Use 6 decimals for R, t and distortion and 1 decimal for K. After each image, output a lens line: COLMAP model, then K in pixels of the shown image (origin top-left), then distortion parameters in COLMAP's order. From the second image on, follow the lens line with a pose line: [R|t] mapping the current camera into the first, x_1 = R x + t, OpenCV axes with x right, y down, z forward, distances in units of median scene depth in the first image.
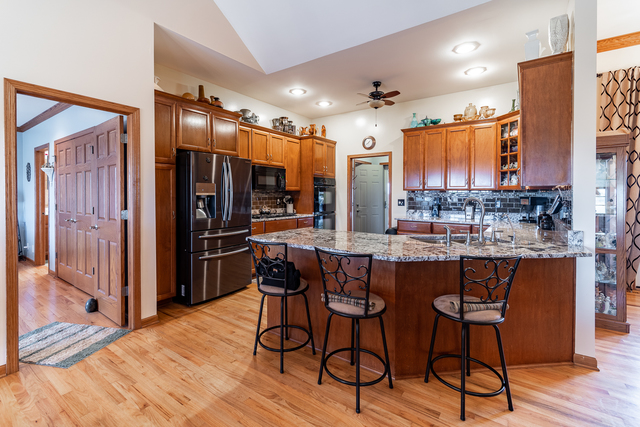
lens RADIAL K [[289.4, 0, 310.0], [0, 289.4, 198.1], [0, 0, 1]] dist [0.001267, 0.001092]
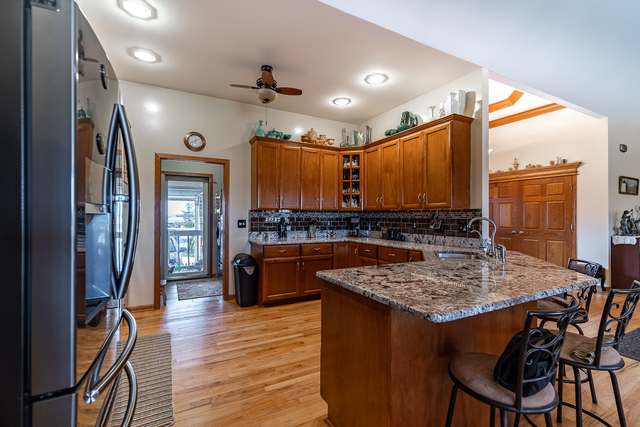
lens RADIAL K [[278.3, 0, 325.5], [0, 278.3, 212.8], [0, 0, 1]] dist [0.000803, 0.000574]
pose [[0.427032, 0.004926, 0.904223, -0.360338], [0.006126, 0.999946, -0.008341, -0.009617], [-0.904216, 0.009101, 0.426979, 0.545467]]
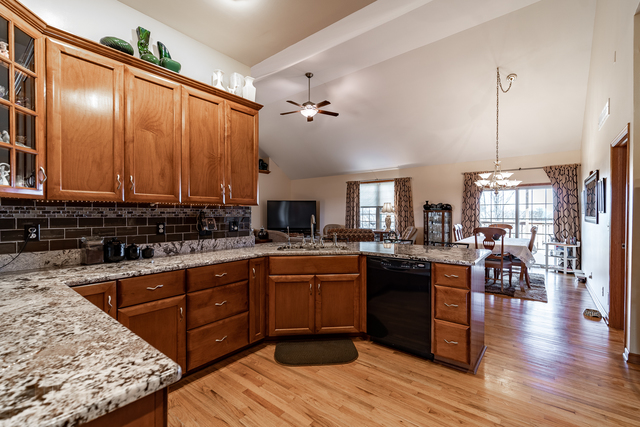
lens RADIAL K [[289.4, 0, 320.1], [0, 289.4, 213.9], [0, 0, 1]] dist [0.001267, 0.001092]
pose [[-0.999054, -0.009694, 0.042385, 0.254339], [-0.009248, 0.999900, 0.010691, -0.013533], [-0.042484, 0.010289, -0.999044, 1.250505]]
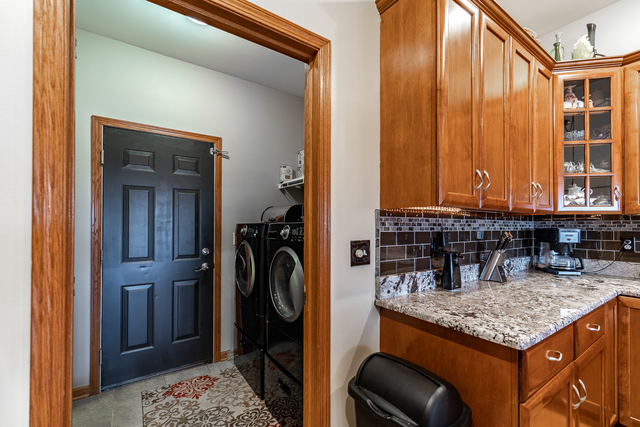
lens RADIAL K [[289.4, 0, 321.7], [0, 289.4, 218.7], [0, 0, 1]] dist [0.001267, 0.001092]
pose [[0.307292, 0.011825, 0.951542, 0.067822], [0.004168, 0.999896, -0.013771, -0.014717], [-0.951606, 0.008197, 0.307211, 1.158694]]
